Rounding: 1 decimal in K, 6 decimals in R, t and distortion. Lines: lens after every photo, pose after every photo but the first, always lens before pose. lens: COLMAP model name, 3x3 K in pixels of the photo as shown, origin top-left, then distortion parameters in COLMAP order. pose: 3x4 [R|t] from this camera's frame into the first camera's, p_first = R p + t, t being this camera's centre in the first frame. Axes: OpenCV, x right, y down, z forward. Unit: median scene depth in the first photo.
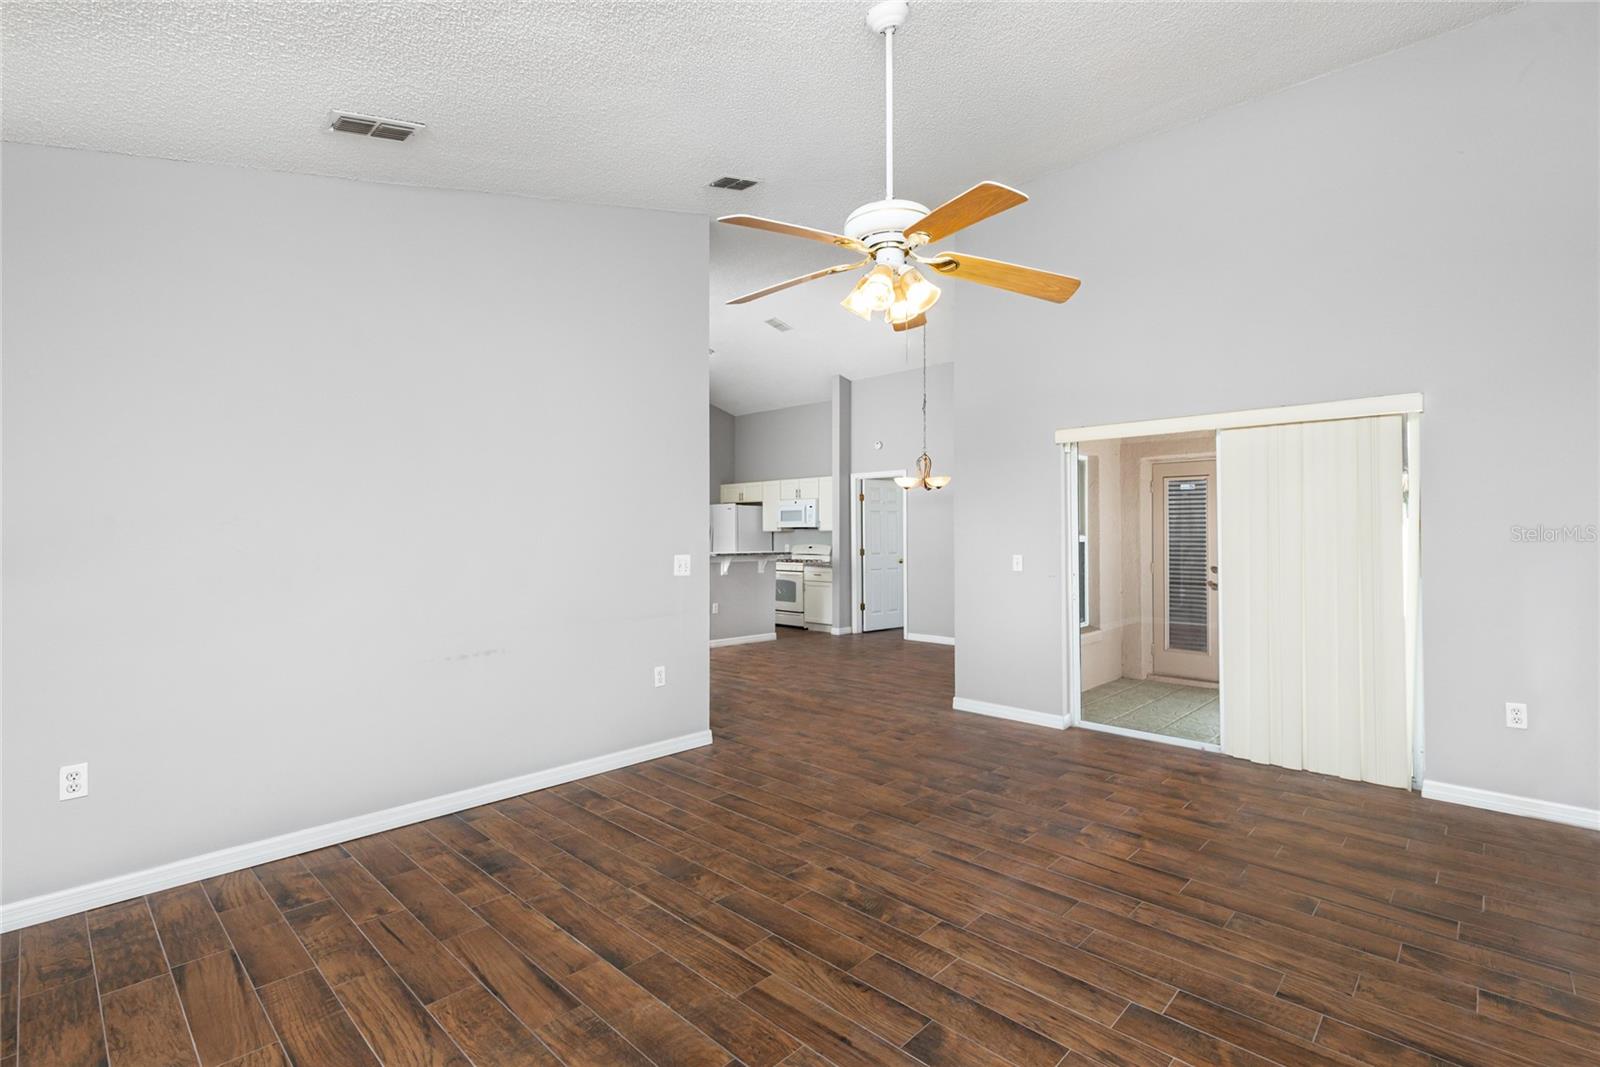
lens RADIAL K [[734.7, 0, 800.0], [0, 734.7, 533.5], [0, 0, 1]] dist [-0.001376, -0.000345]
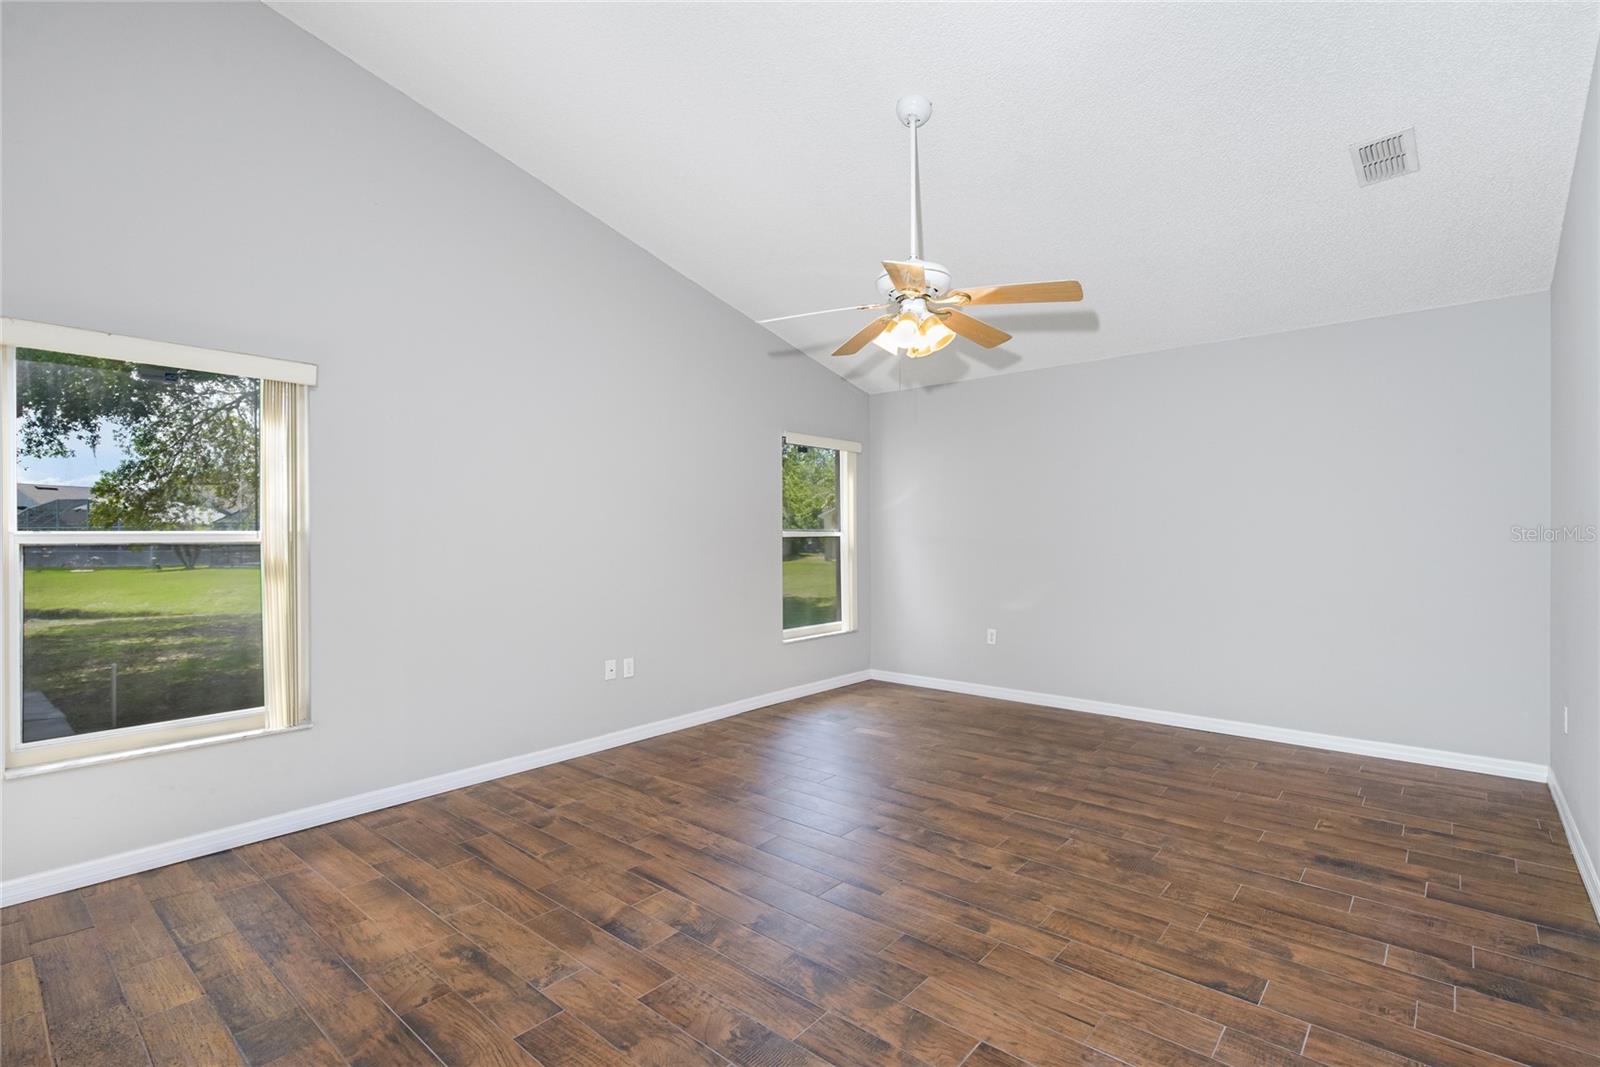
lens RADIAL K [[734.7, 0, 800.0], [0, 734.7, 533.5], [0, 0, 1]] dist [-0.001376, -0.000345]
pose [[-0.998747, 0.008145, -0.049376, 0.329561], [0.008298, 0.999961, -0.002885, 0.016723], [0.049350, -0.003291, -0.998776, 1.941387]]
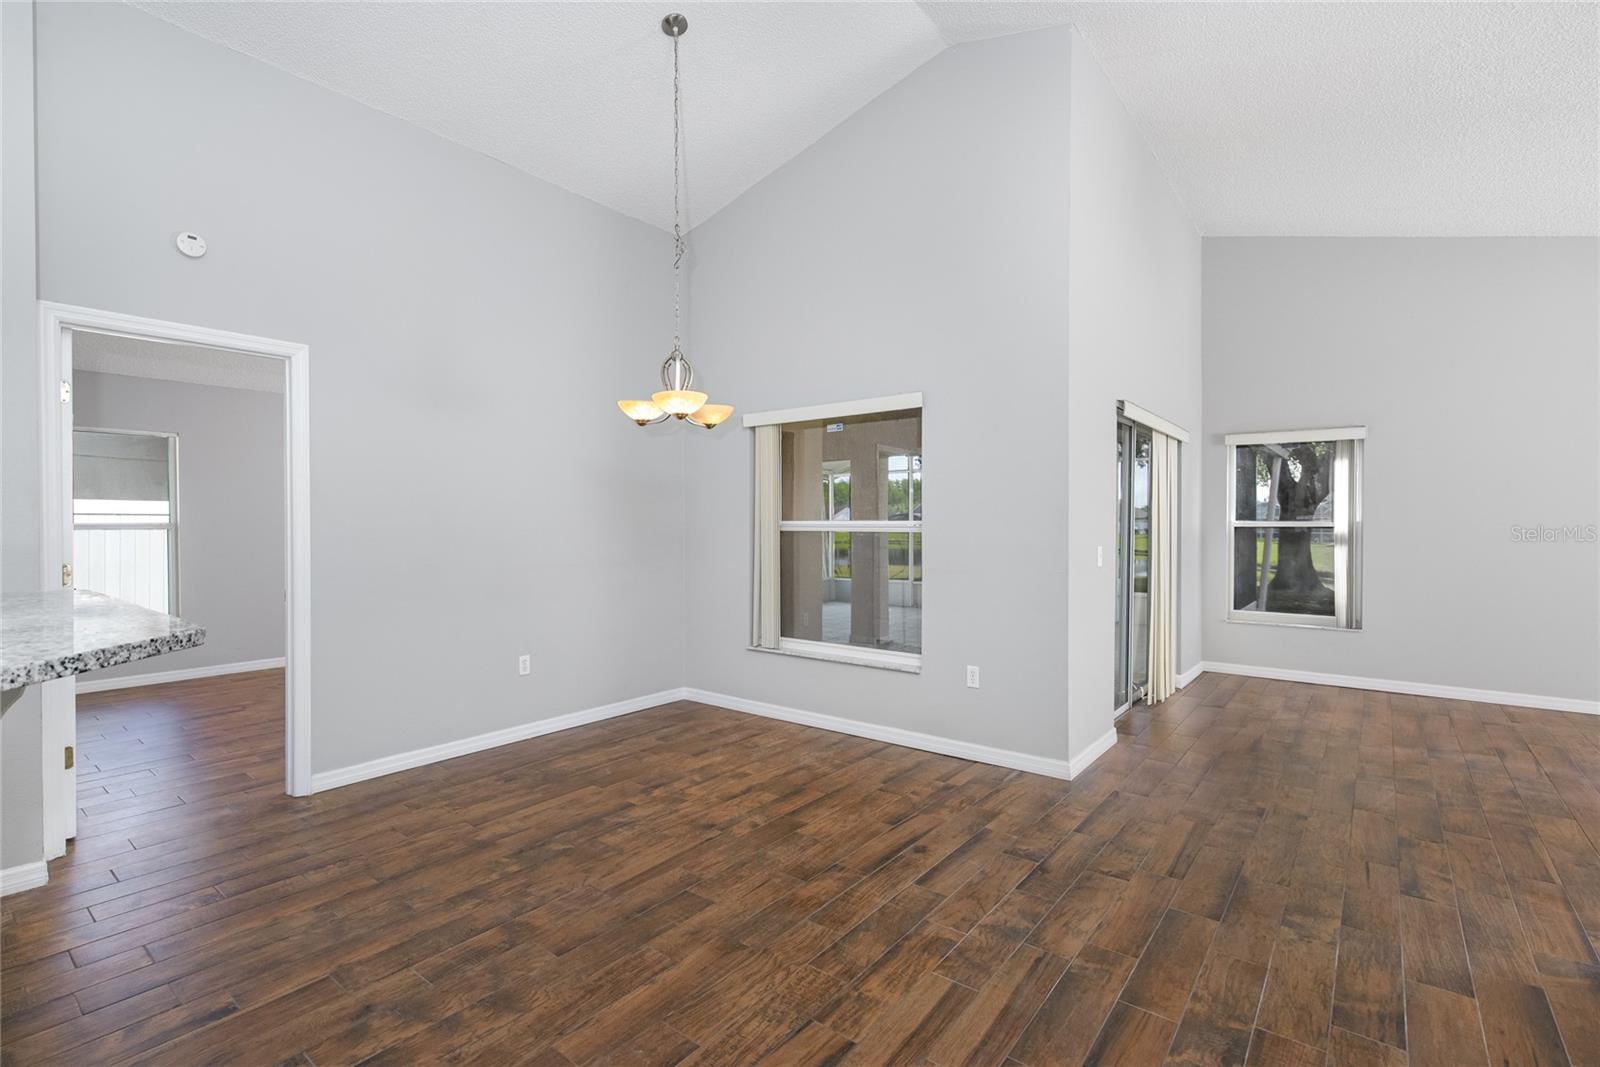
lens RADIAL K [[734.7, 0, 800.0], [0, 734.7, 533.5], [0, 0, 1]] dist [-0.001376, -0.000345]
pose [[-0.094609, -0.012261, 0.995439, -0.801757], [-0.003737, 0.999921, 0.011961, 0.017314], [-0.995507, -0.002588, -0.094648, 2.478074]]
